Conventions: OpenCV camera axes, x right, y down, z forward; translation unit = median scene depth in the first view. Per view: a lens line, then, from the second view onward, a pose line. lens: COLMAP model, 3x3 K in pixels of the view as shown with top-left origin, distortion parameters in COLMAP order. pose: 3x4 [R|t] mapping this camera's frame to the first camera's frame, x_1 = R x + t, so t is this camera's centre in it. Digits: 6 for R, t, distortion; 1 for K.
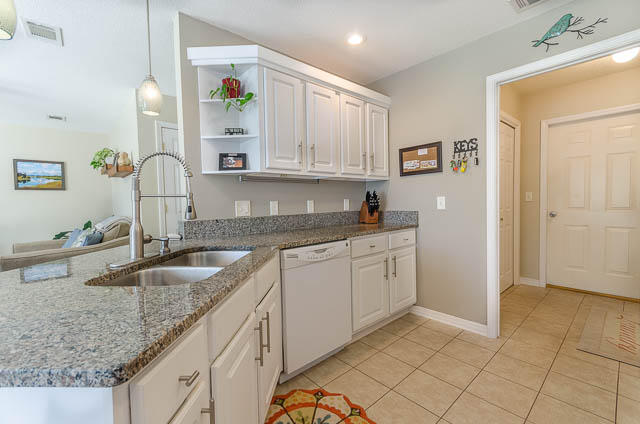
lens RADIAL K [[278.7, 0, 320.0], [0, 278.7, 212.0], [0, 0, 1]] dist [0.005153, 0.000370]
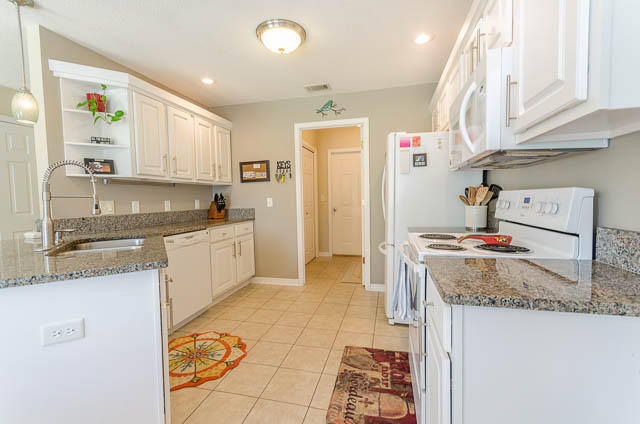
lens RADIAL K [[278.7, 0, 320.0], [0, 278.7, 212.0], [0, 0, 1]] dist [0.005153, 0.000370]
pose [[0.827705, -0.021936, 0.560734, -0.179795], [0.023291, 0.999718, 0.004730, 0.018133], [-0.560680, 0.009145, 0.827982, -0.380334]]
